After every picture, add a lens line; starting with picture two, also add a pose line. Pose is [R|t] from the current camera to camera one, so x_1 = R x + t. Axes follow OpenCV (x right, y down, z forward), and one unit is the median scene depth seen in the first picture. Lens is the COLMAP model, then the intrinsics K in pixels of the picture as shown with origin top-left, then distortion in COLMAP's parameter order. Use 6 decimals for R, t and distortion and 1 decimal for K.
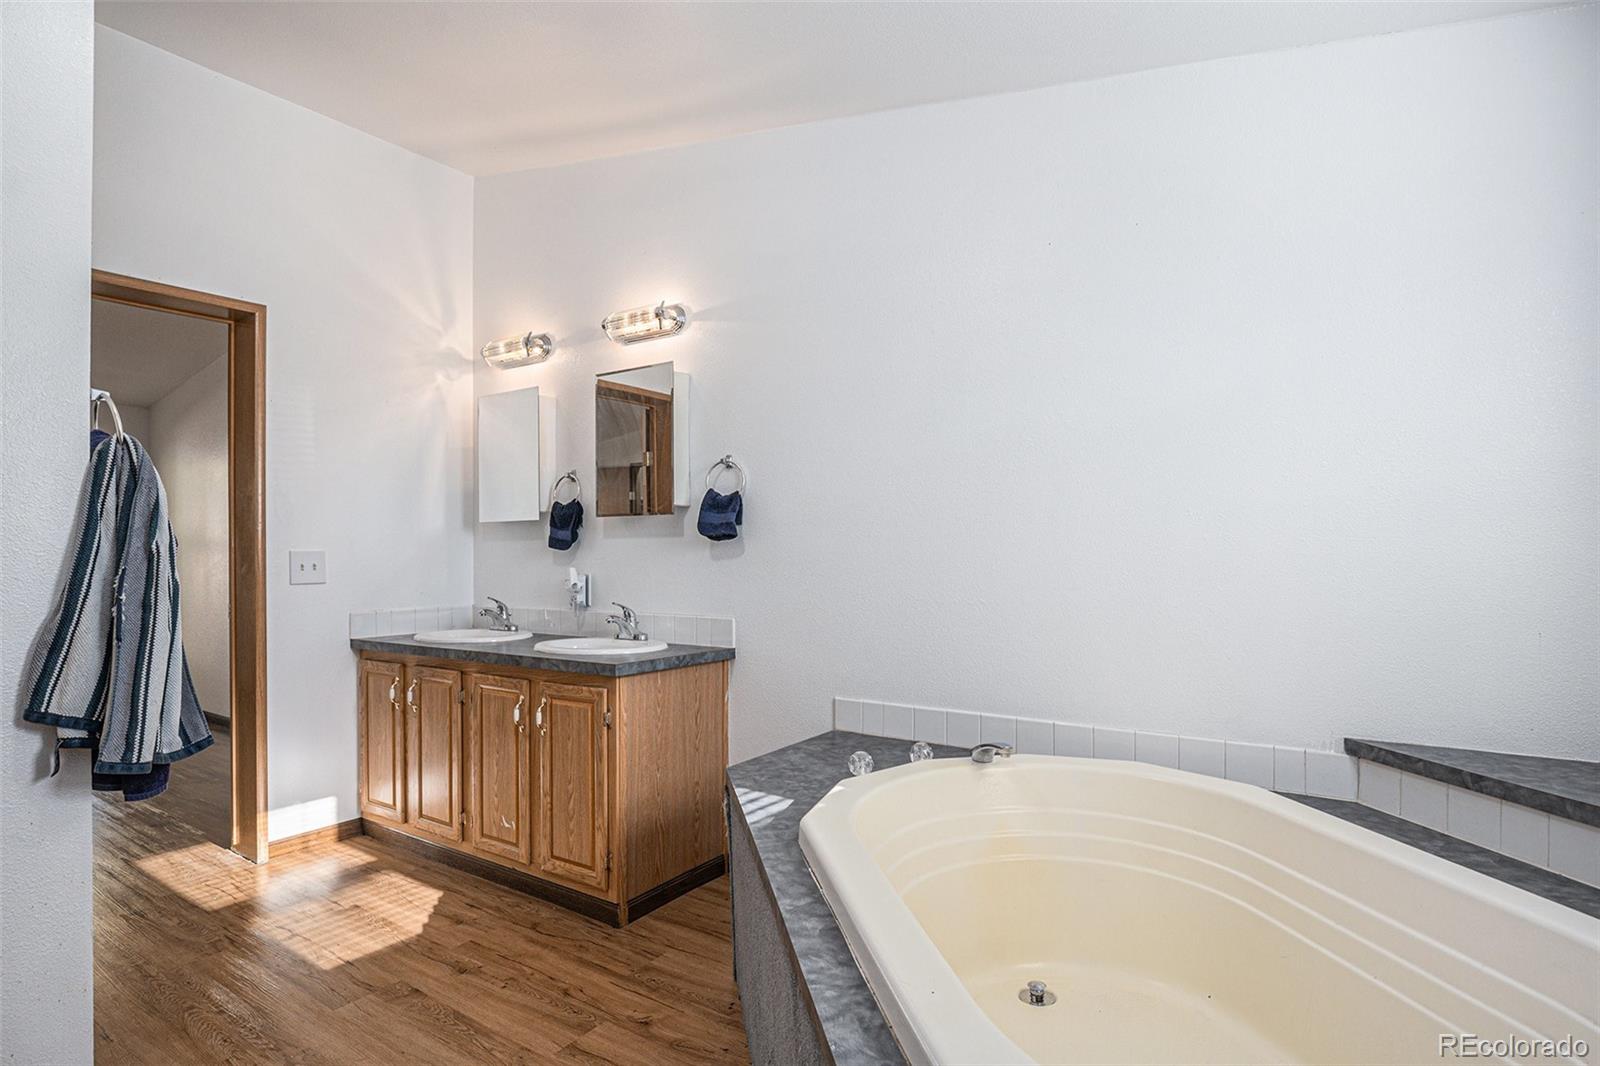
lens RADIAL K [[812.1, 0, 794.6], [0, 812.1, 550.2], [0, 0, 1]] dist [-0.023923, 0.000903]
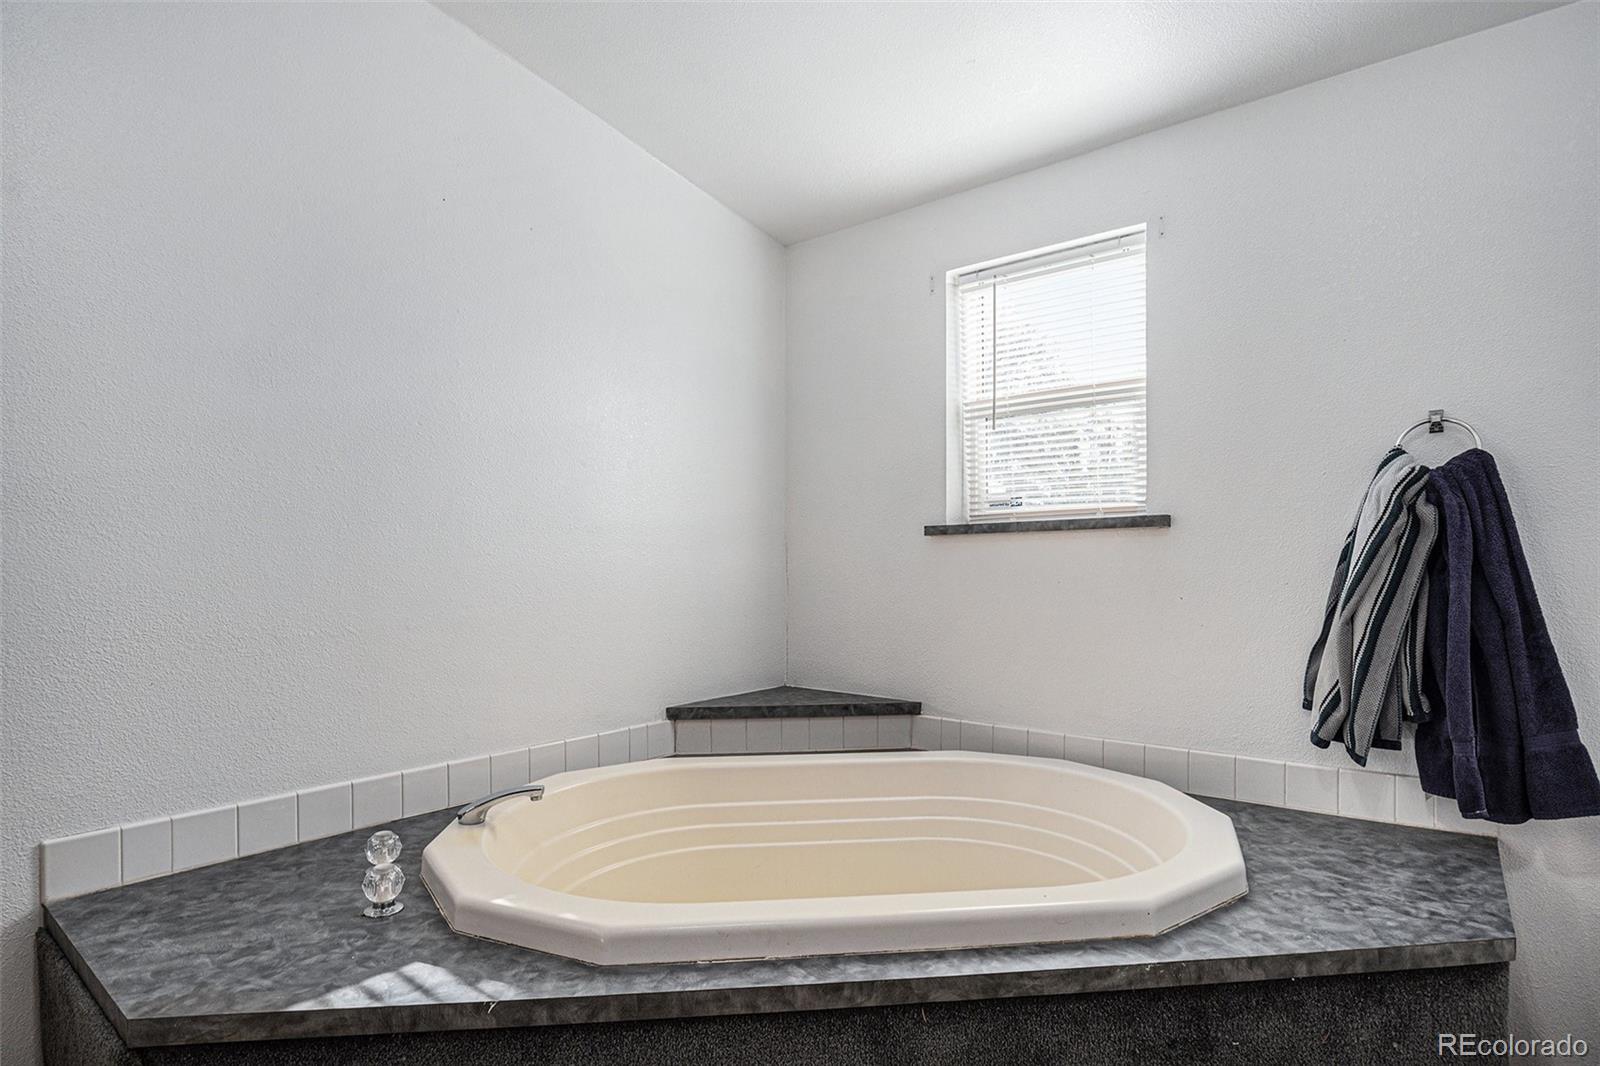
lens RADIAL K [[812.1, 0, 794.6], [0, 812.1, 550.2], [0, 0, 1]] dist [-0.023923, 0.000903]
pose [[0.088716, 0.017580, 0.995902, -0.615573], [0.001789, 0.999840, -0.017808, -0.000001], [-0.996055, 0.003361, 0.088670, 0.663318]]
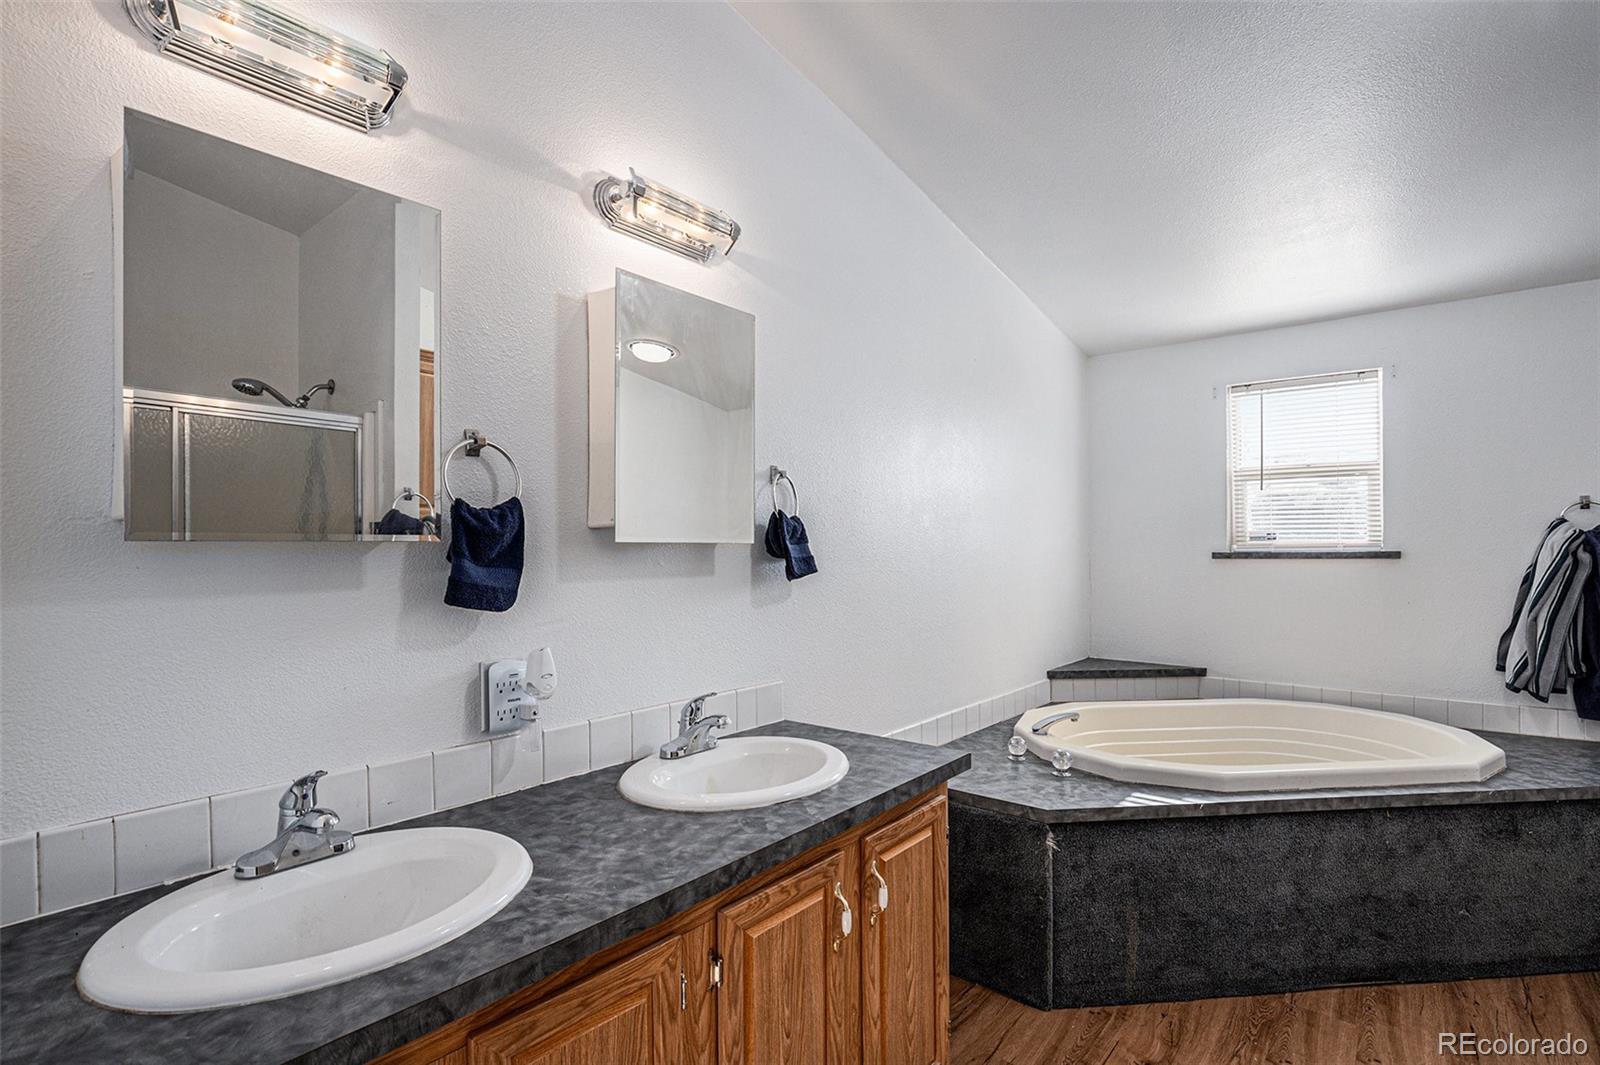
lens RADIAL K [[748.5, 0, 808.0], [0, 748.5, 543.0], [0, 0, 1]] dist [-0.029665, 0.007881]
pose [[0.088660, 0.011253, 0.995998, -1.210026], [-0.005163, 0.999928, -0.010838, -0.061072], [-0.996049, -0.004181, 0.088711, 1.414136]]
